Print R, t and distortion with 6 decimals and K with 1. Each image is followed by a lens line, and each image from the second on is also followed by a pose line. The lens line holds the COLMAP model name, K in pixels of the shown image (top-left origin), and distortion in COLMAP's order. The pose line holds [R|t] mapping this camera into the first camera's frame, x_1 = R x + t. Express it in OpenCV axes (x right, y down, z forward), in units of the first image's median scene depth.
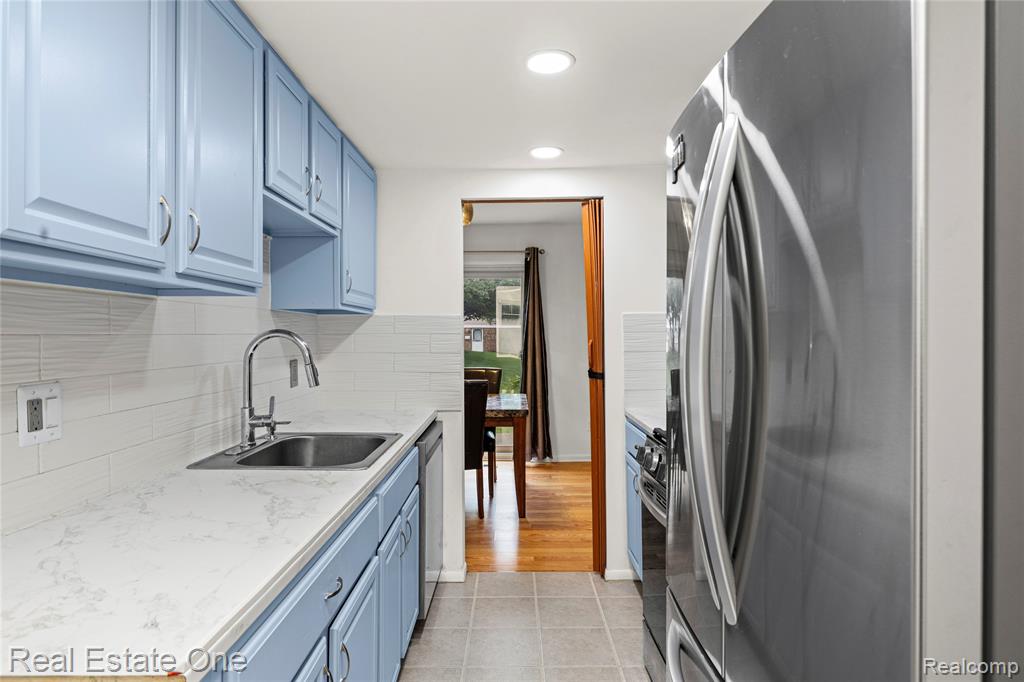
lens RADIAL K [[582.5, 0, 515.2], [0, 582.5, 338.1], [0, 0, 1]] dist [-0.001239, -0.001101]
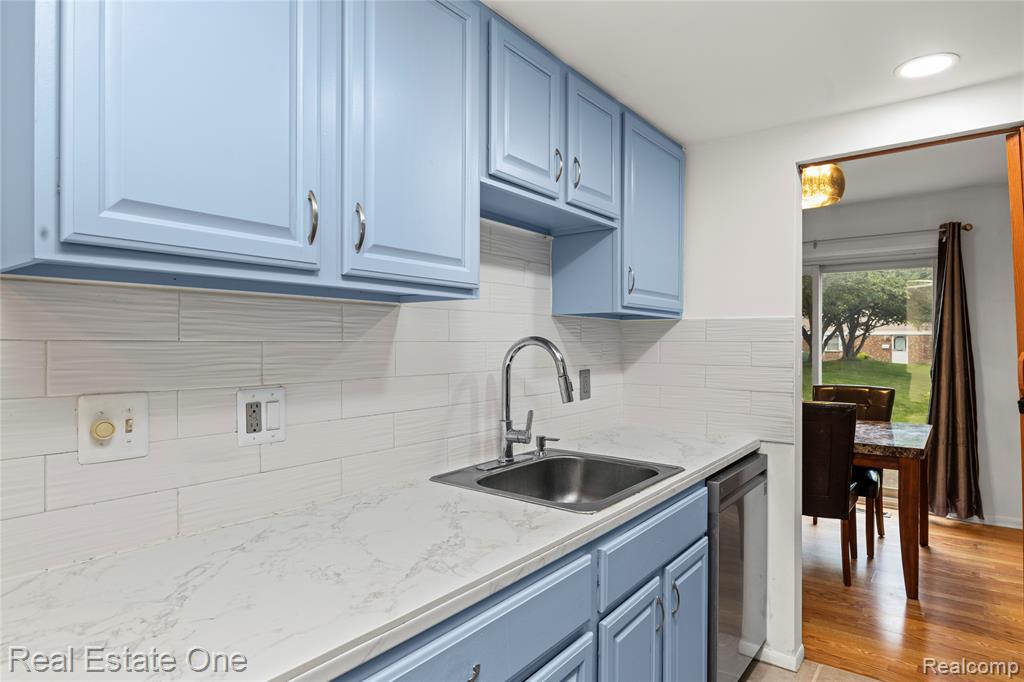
lens RADIAL K [[584.4, 0, 512.7], [0, 584.4, 345.2], [0, 0, 1]] dist [0.000261, -0.001066]
pose [[0.793146, 0.006400, -0.608998, 0.106743], [-0.006874, 0.999975, 0.001555, -0.002219], [0.608993, 0.002953, 0.793170, 0.239577]]
